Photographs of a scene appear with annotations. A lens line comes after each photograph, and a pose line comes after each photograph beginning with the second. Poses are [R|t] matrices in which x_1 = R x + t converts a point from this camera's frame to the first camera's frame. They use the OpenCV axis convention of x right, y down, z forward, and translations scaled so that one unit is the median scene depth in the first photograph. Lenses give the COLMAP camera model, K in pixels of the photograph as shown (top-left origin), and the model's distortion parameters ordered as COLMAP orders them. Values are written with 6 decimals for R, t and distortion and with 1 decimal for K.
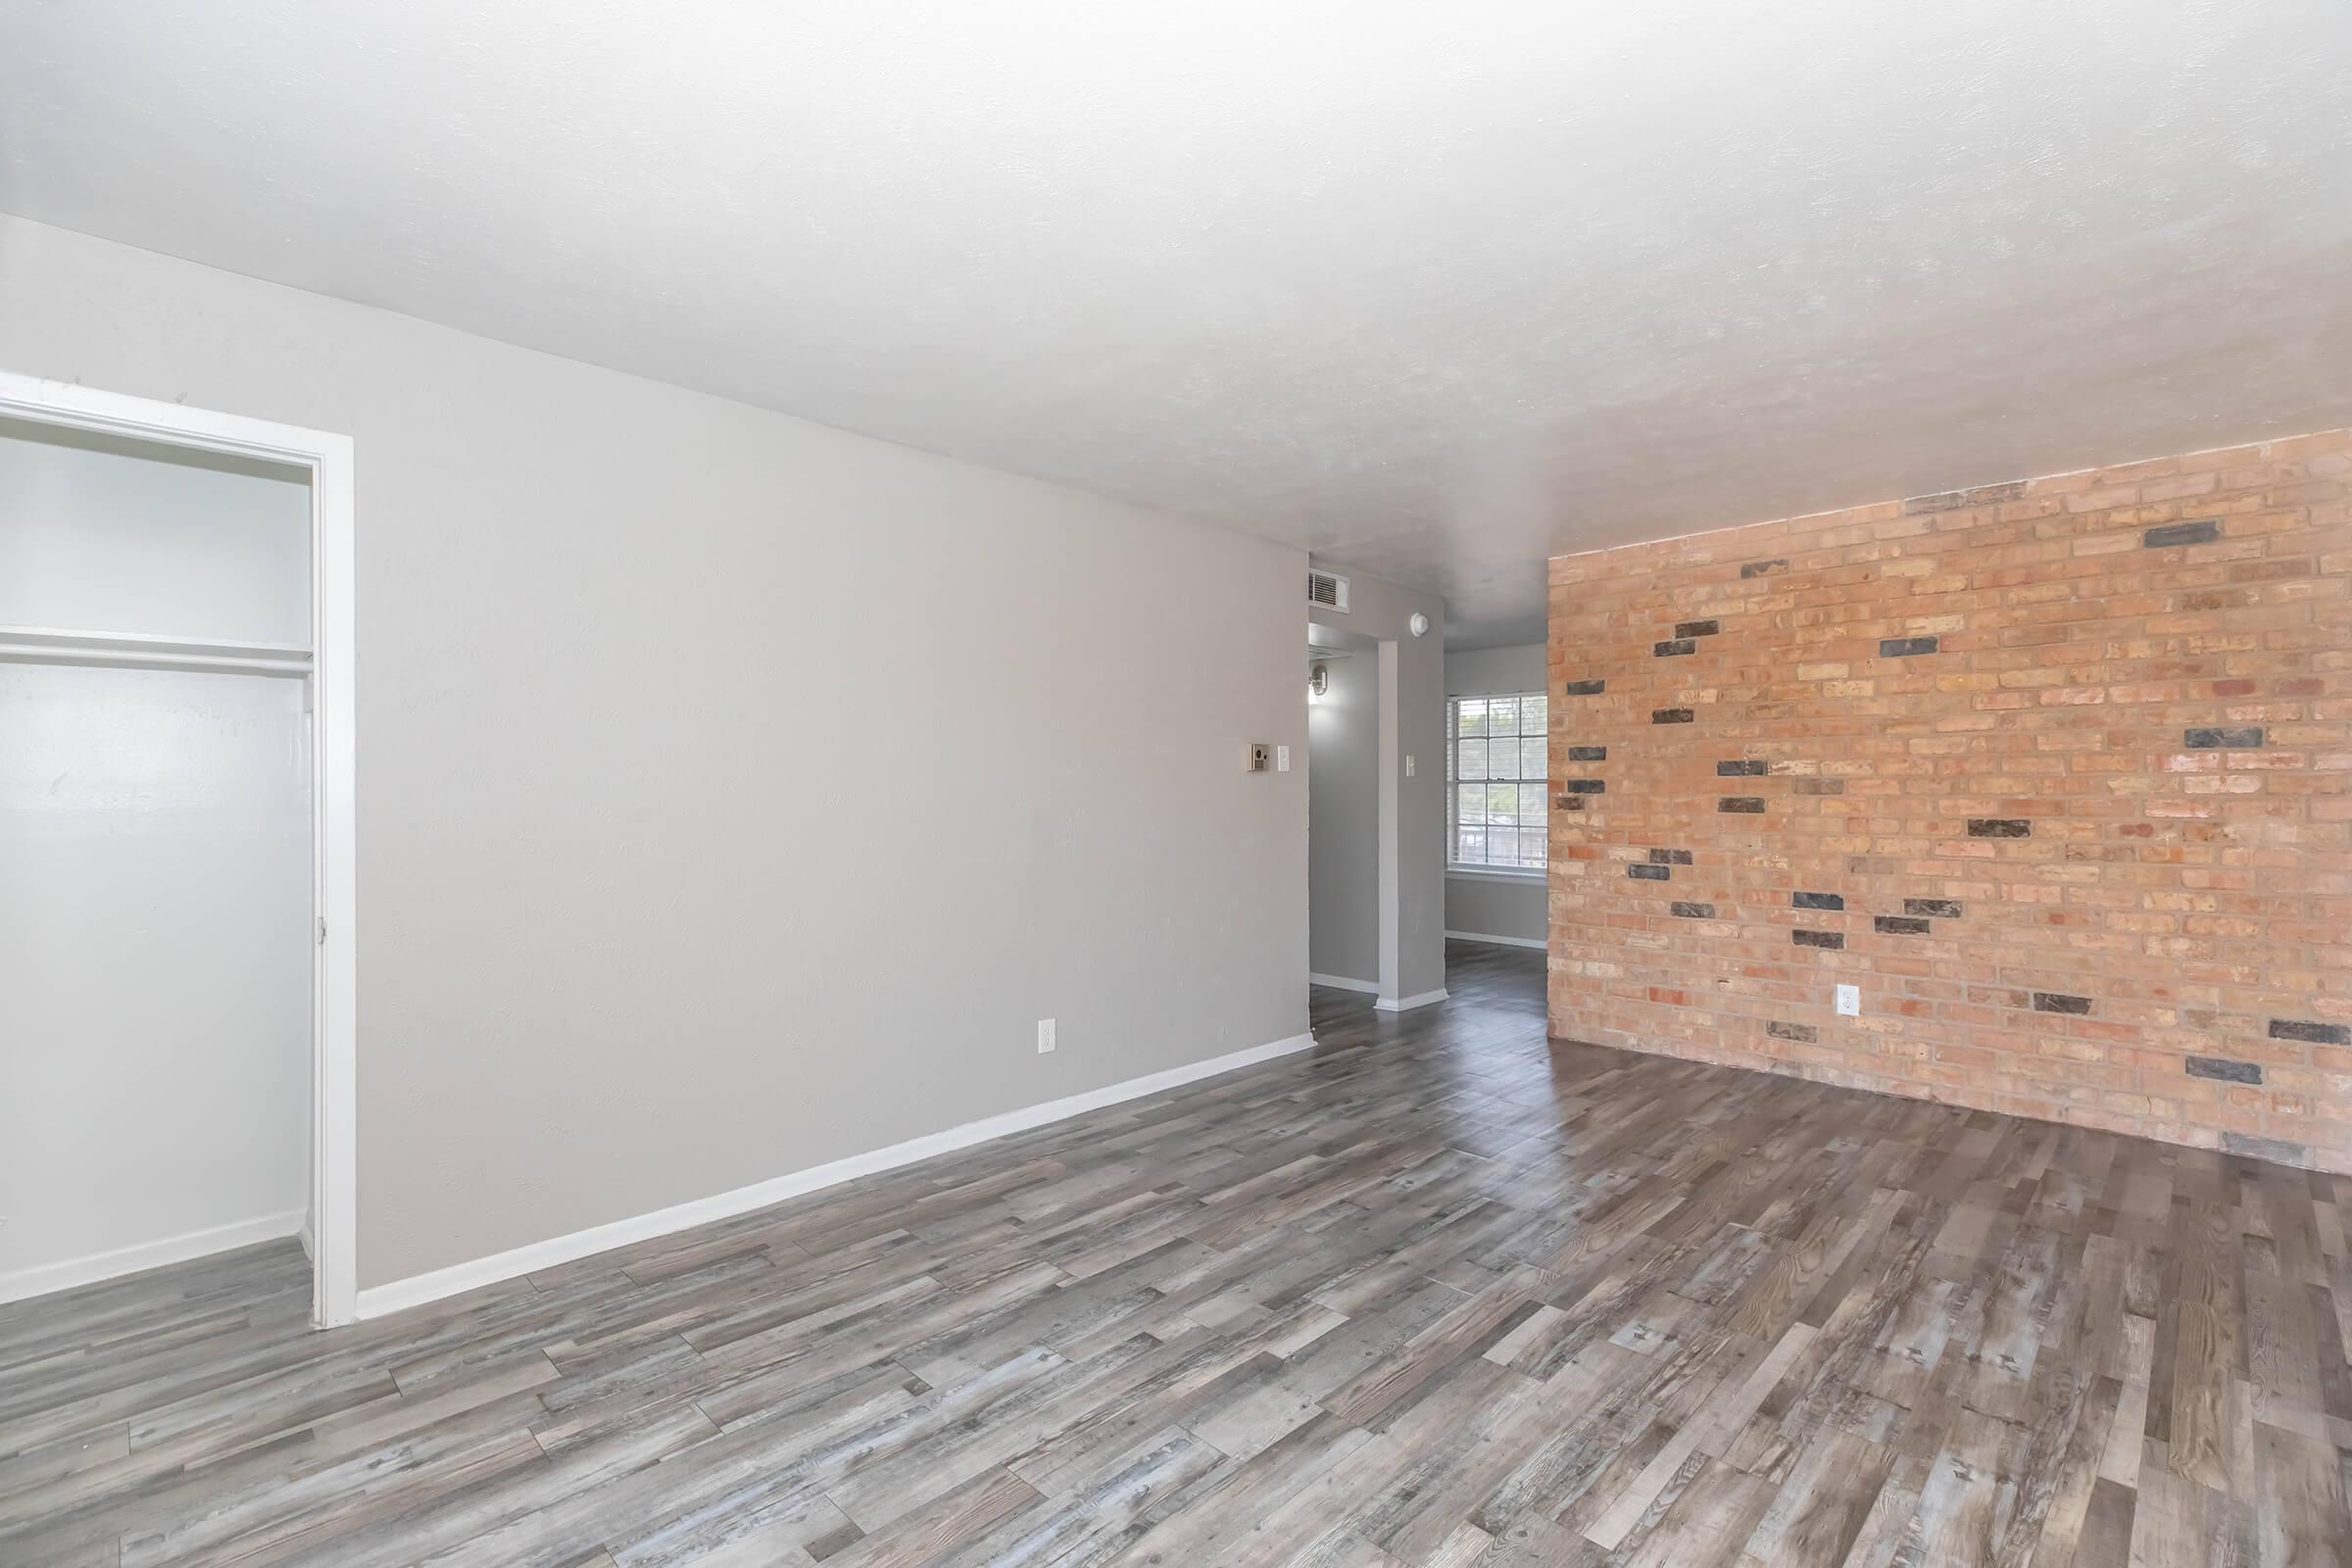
lens RADIAL K [[1038.3, 0, 1175.9], [0, 1038.3, 789.9], [0, 0, 1]] dist [0.002681, -0.000450]
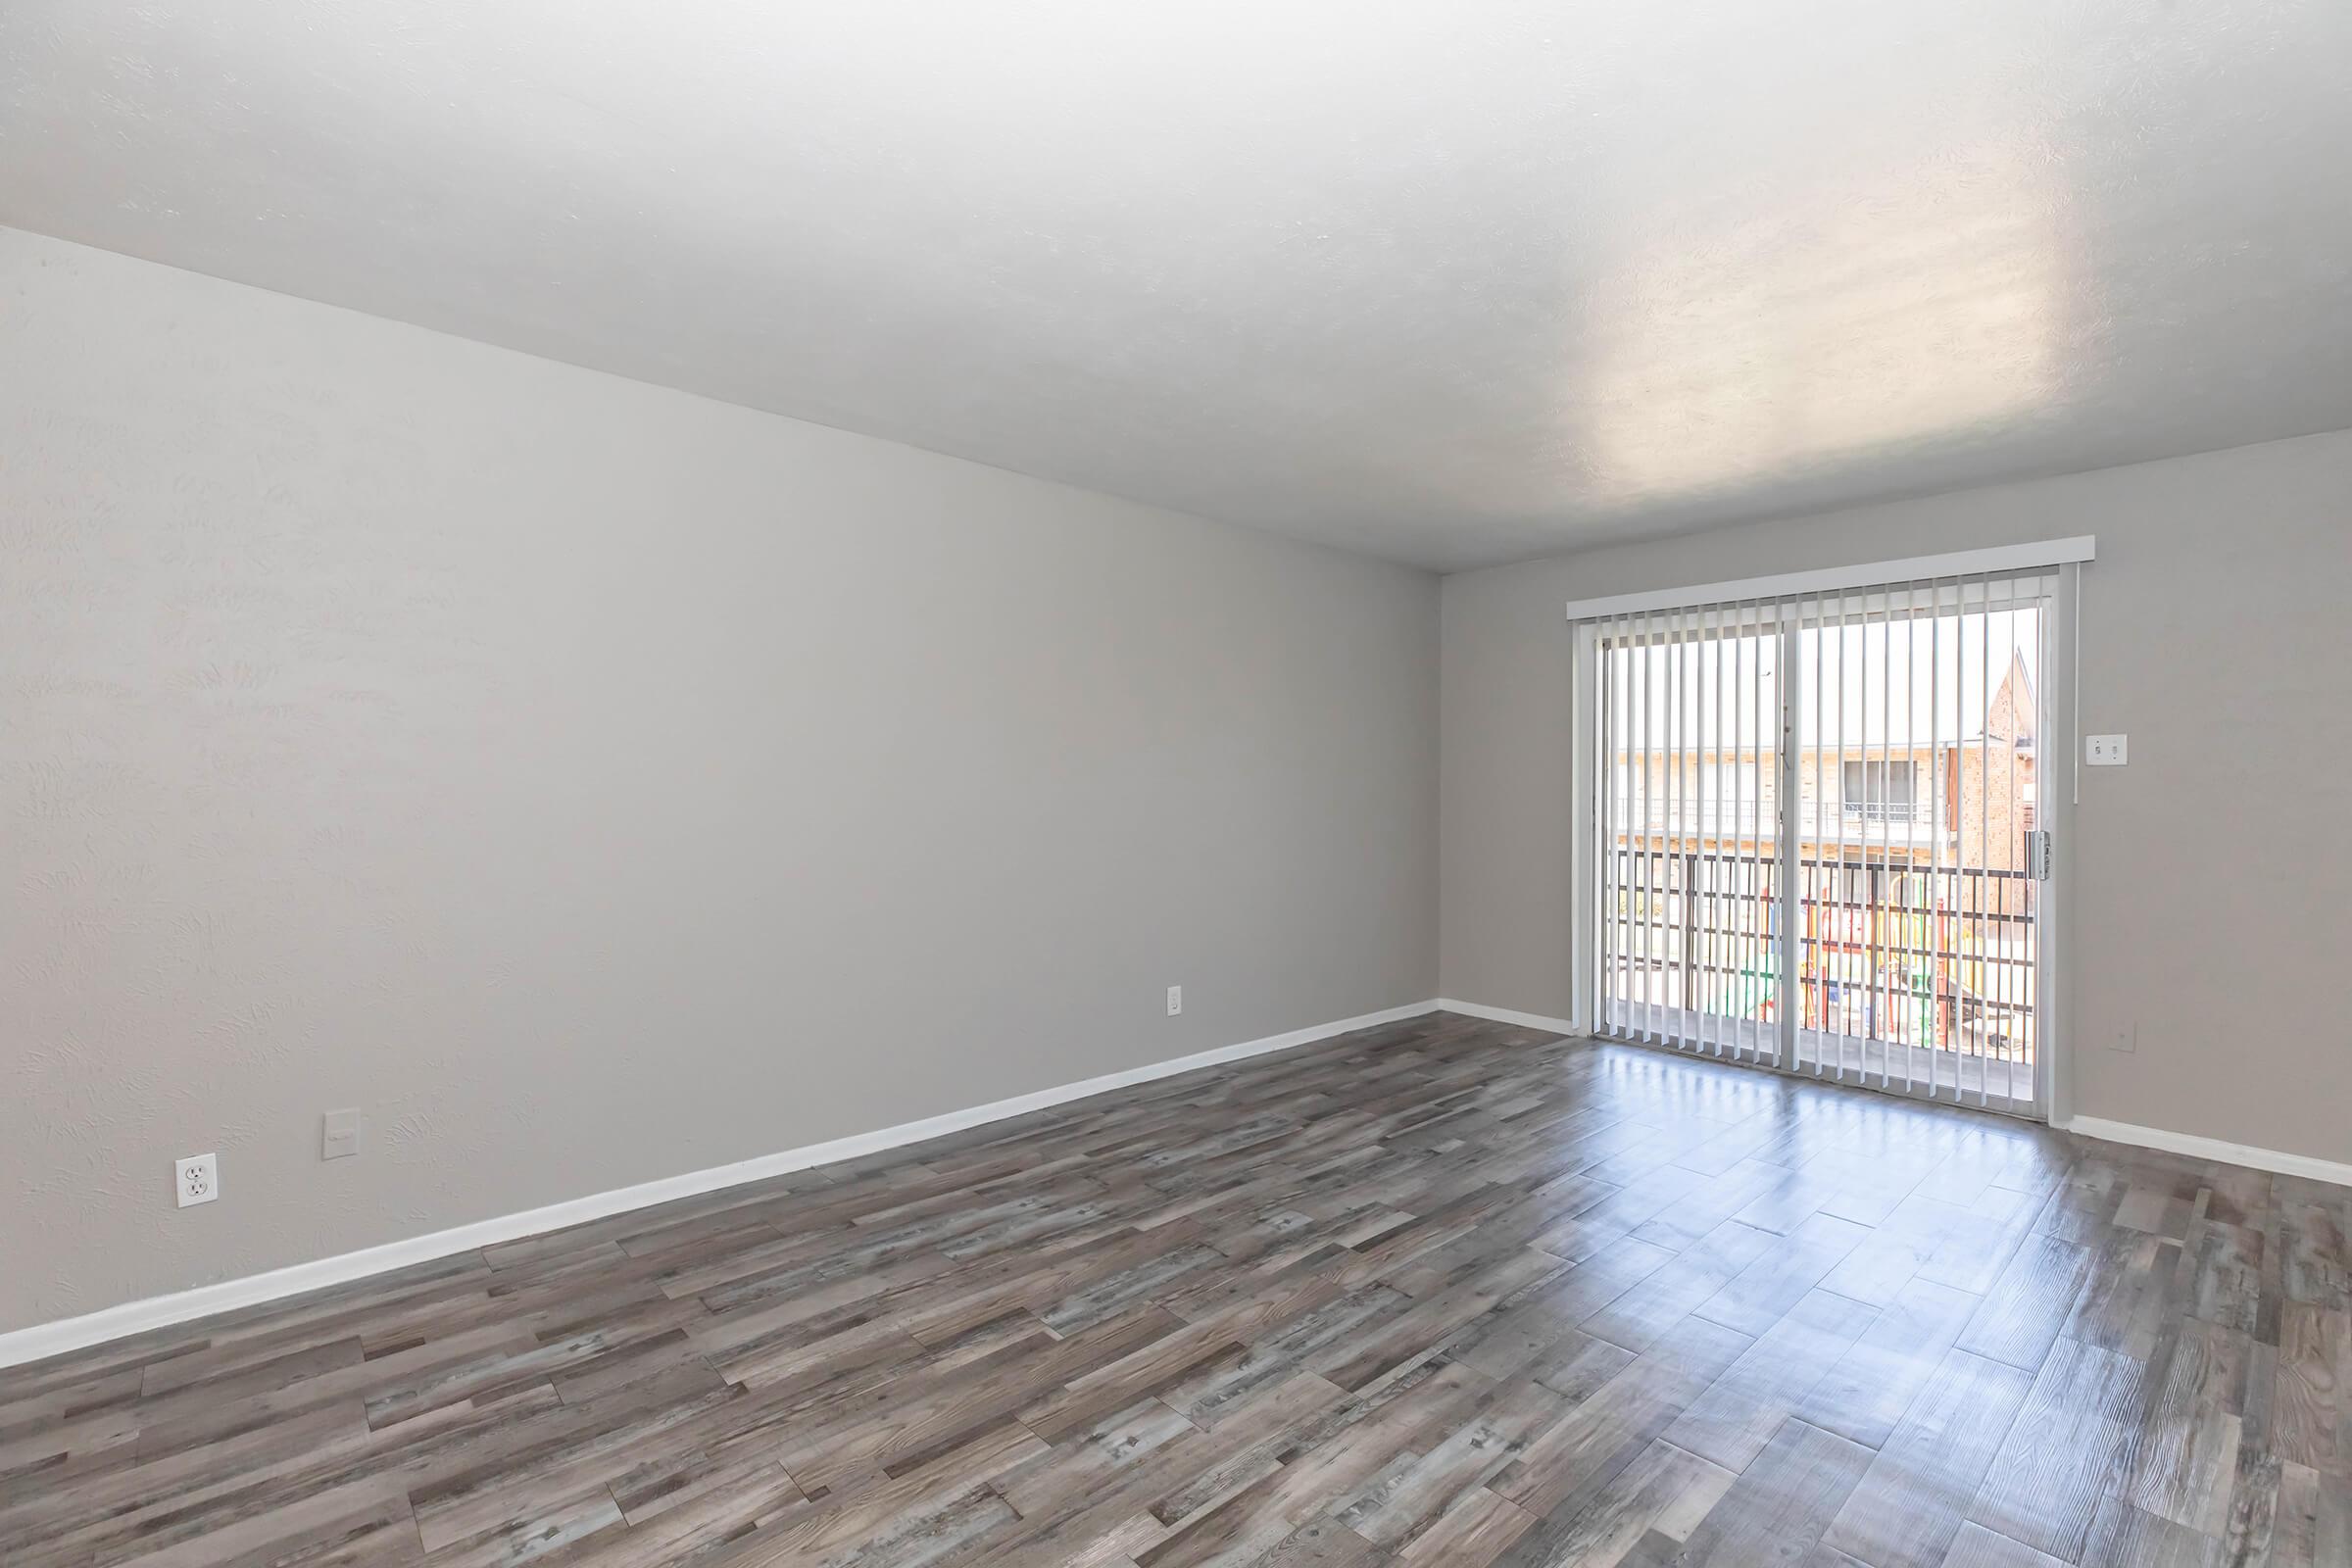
lens RADIAL K [[1038.3, 0, 1173.4], [0, 1038.3, 770.6], [0, 0, 1]] dist [0.002681, -0.000450]
pose [[-0.998623, -0.004247, 0.052296, 0.472565], [-0.004757, 0.999942, -0.009625, -0.003706], [-0.052252, -0.009860, -0.998585, 2.057449]]
